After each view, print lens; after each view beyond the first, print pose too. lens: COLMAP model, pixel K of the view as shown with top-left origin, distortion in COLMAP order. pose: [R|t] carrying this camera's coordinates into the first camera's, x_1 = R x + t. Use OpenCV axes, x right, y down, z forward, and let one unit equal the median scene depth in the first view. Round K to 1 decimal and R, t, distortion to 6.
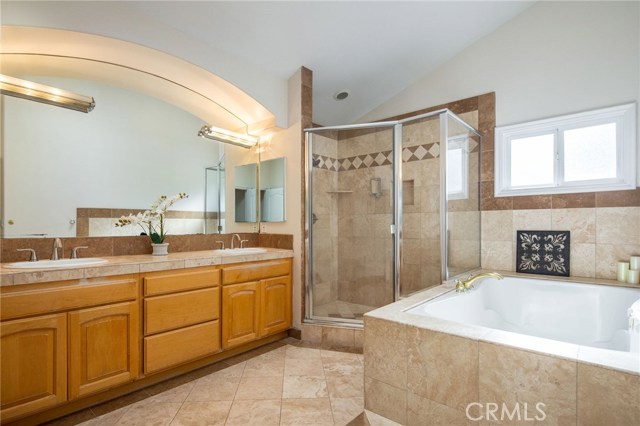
lens RADIAL K [[332.0, 0, 317.5], [0, 332.0, 232.2], [0, 0, 1]] dist [-0.002031, -0.000408]
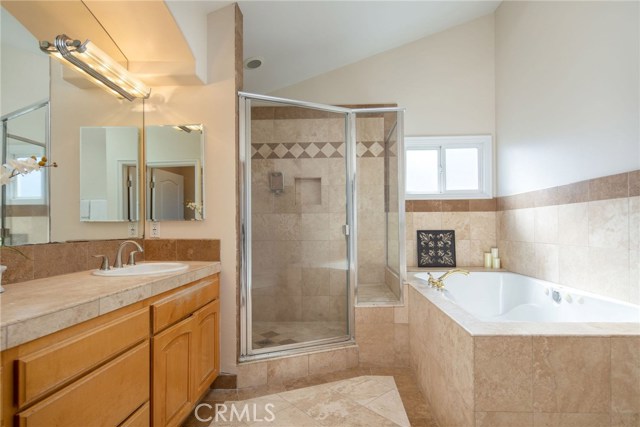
lens RADIAL K [[325.2, 0, 322.7], [0, 325.2, 229.3], [0, 0, 1]] dist [0.000343, -0.000895]
pose [[0.763984, -0.007336, 0.645194, -0.379358], [0.018588, 0.999771, -0.010644, -0.002666], [-0.644968, 0.020125, 0.763945, 0.372696]]
